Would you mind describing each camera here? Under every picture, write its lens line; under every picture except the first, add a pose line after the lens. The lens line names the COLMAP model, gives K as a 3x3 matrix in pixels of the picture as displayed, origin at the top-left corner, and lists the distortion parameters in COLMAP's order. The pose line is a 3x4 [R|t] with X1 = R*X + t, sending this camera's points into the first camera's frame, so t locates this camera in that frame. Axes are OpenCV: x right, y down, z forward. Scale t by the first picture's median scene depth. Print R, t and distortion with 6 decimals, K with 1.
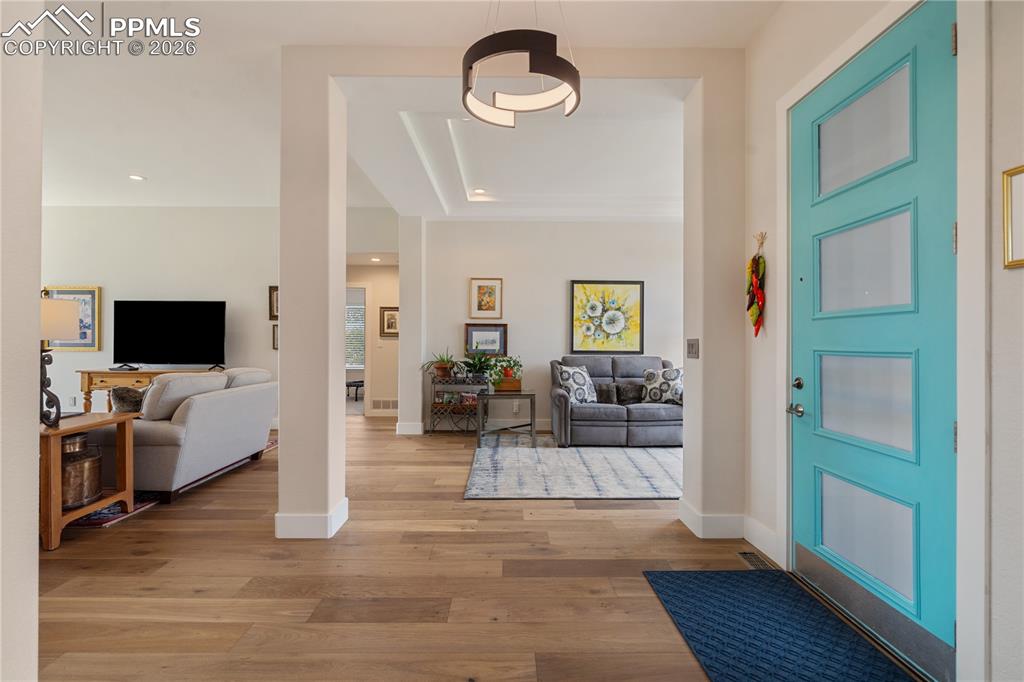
lens RADIAL K [[474.2, 0, 505.0], [0, 474.2, 341.5], [0, 0, 1]] dist [-0.001673, 0.000059]
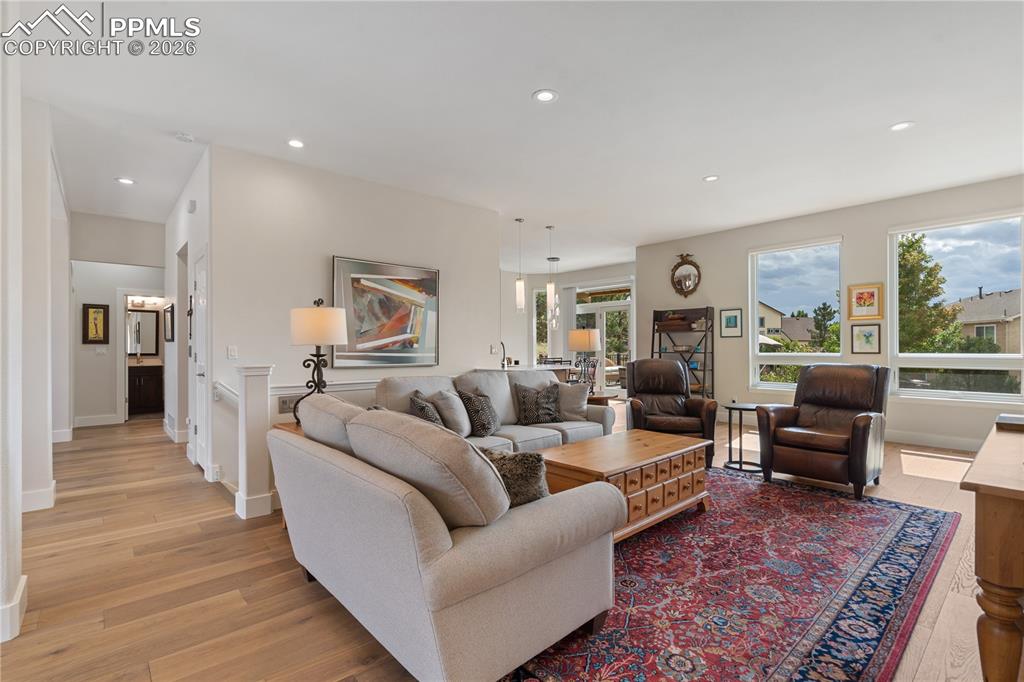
lens RADIAL K [[471.9, 0, 507.1], [0, 471.9, 344.5], [0, 0, 1]] dist [0.000255, 0.000472]
pose [[-0.752926, -0.004480, -0.658090, -0.275387], [0.001356, 0.999964, -0.008359, 0.002111], [0.658104, -0.007186, -0.752893, 1.008846]]
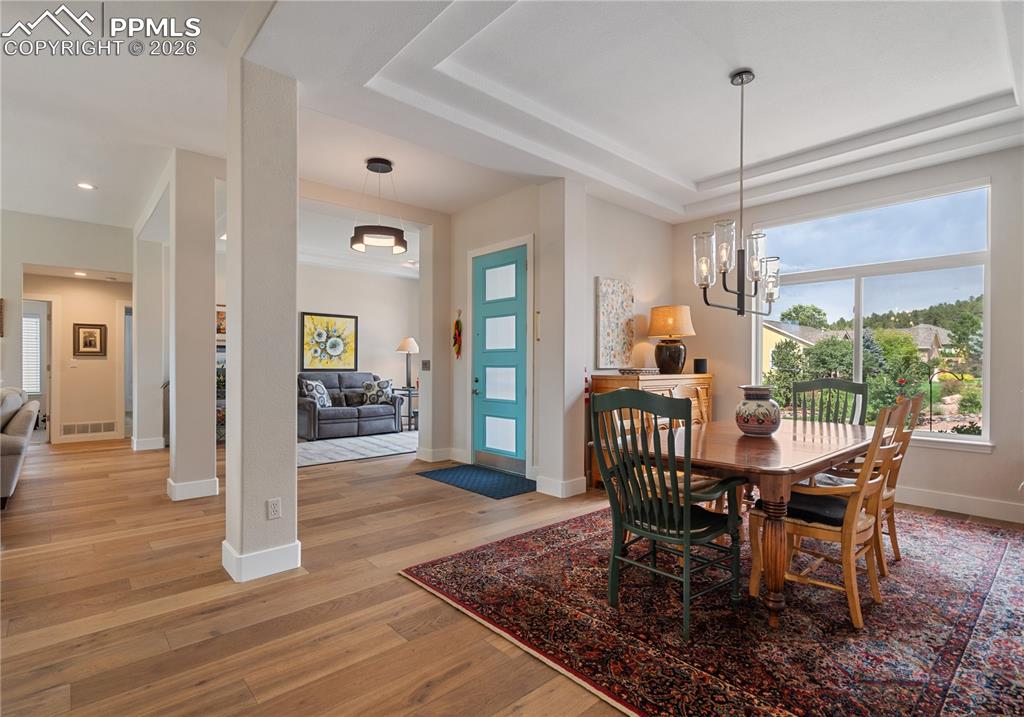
lens RADIAL K [[501.2, 0, 510.9], [0, 501.2, 371.7], [0, 0, 1]] dist [-0.001981, -0.000112]
pose [[0.746906, -0.010913, 0.664840, -0.344514], [-0.002263, 0.999818, 0.018954, 0.000919], [-0.664925, -0.015661, 0.746746, -0.364126]]
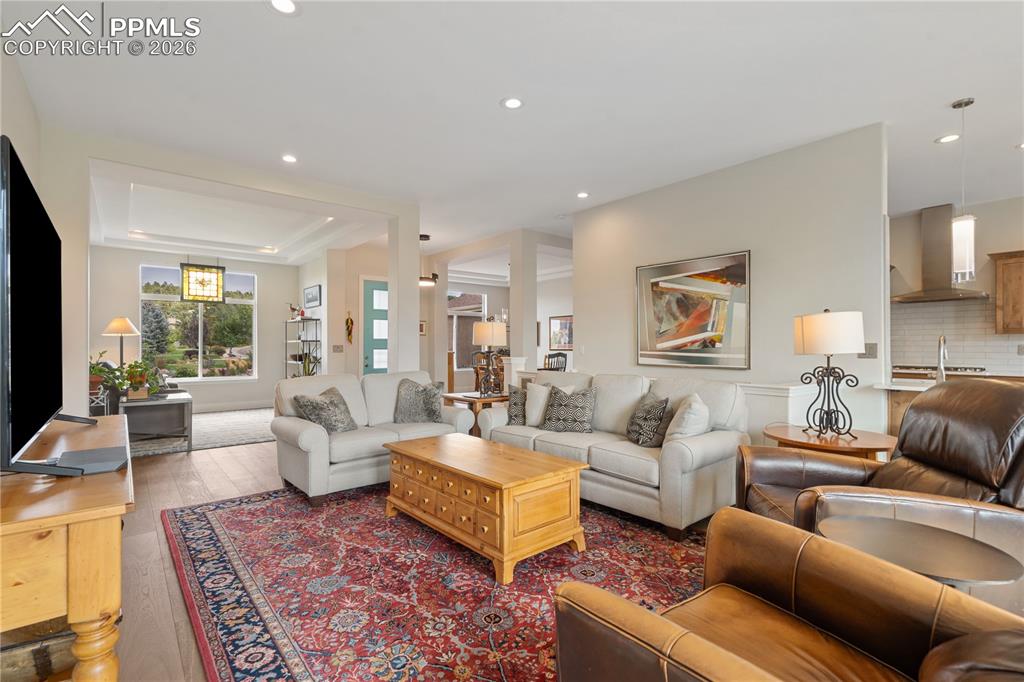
lens RADIAL K [[467.2, 0, 507.3], [0, 467.2, 344.4], [0, 0, 1]] dist [-0.002117, 0.000548]
pose [[-0.634844, 0.001316, 0.772639, -1.136550], [-0.002122, 0.999992, -0.003447, -0.001301], [-0.772637, -0.003828, -0.634836, 0.983438]]
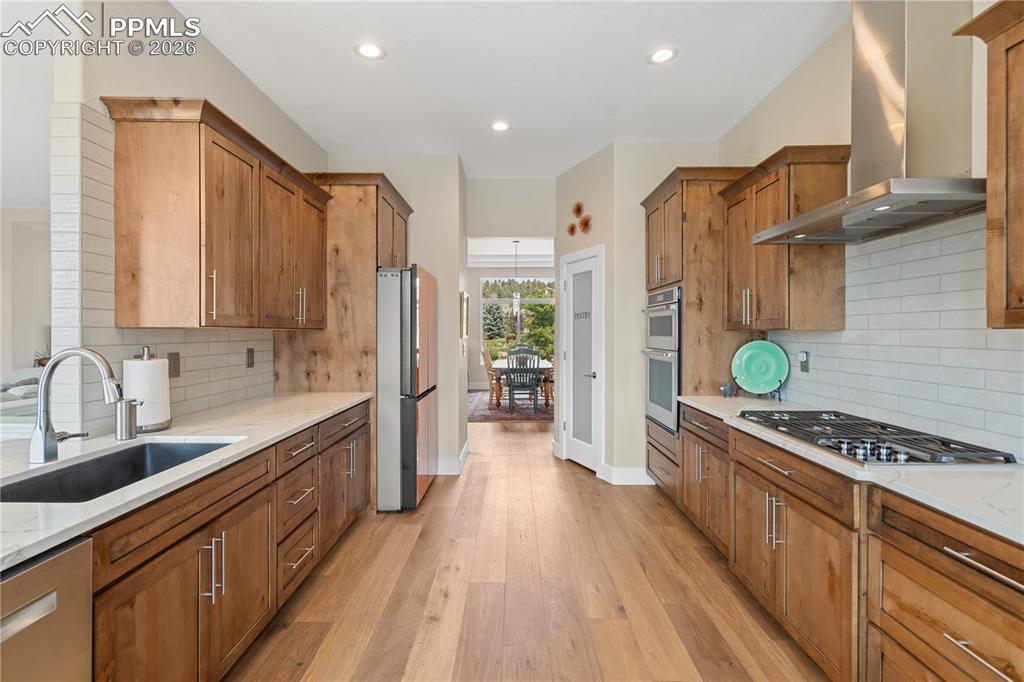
lens RADIAL K [[472.8, 0, 505.2], [0, 472.8, 333.0], [0, 0, 1]] dist [-0.000236, 0.000689]
pose [[0.020703, -0.004891, 0.999774, -1.286895], [-0.001338, 0.999987, 0.004920, -0.026895], [-0.999785, -0.001440, 0.020696, -0.119344]]
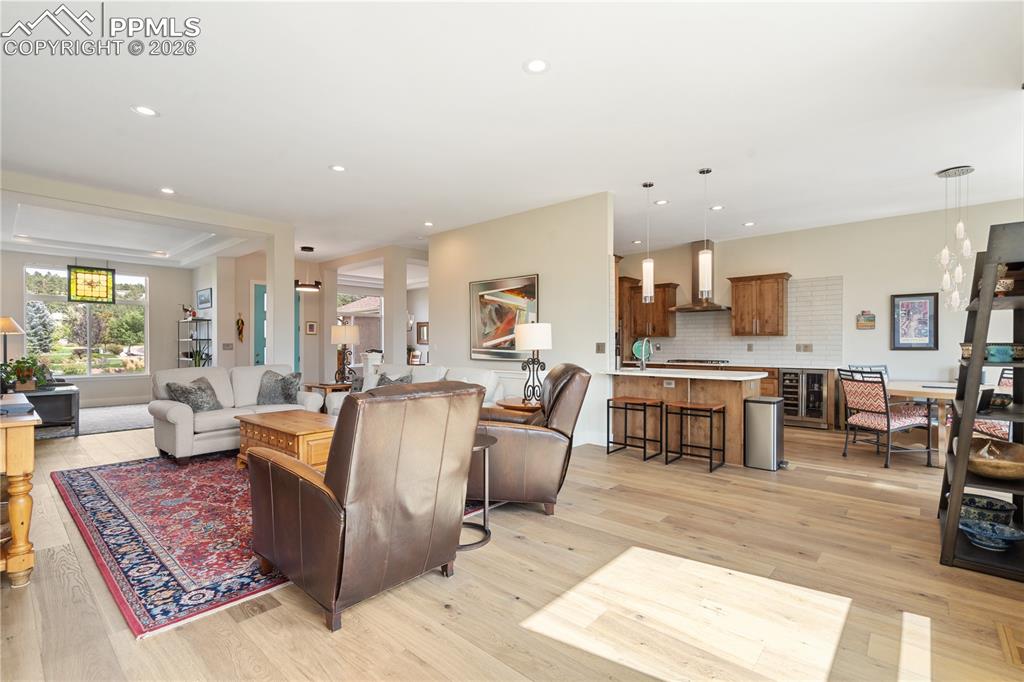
lens RADIAL K [[467.2, 0, 507.3], [0, 467.2, 344.4], [0, 0, 1]] dist [-0.002117, 0.000548]
pose [[-0.739242, -0.002055, 0.673436, -1.446838], [-0.003178, 0.999995, -0.000437, -0.001989], [-0.673432, -0.002463, -0.739245, 1.006125]]
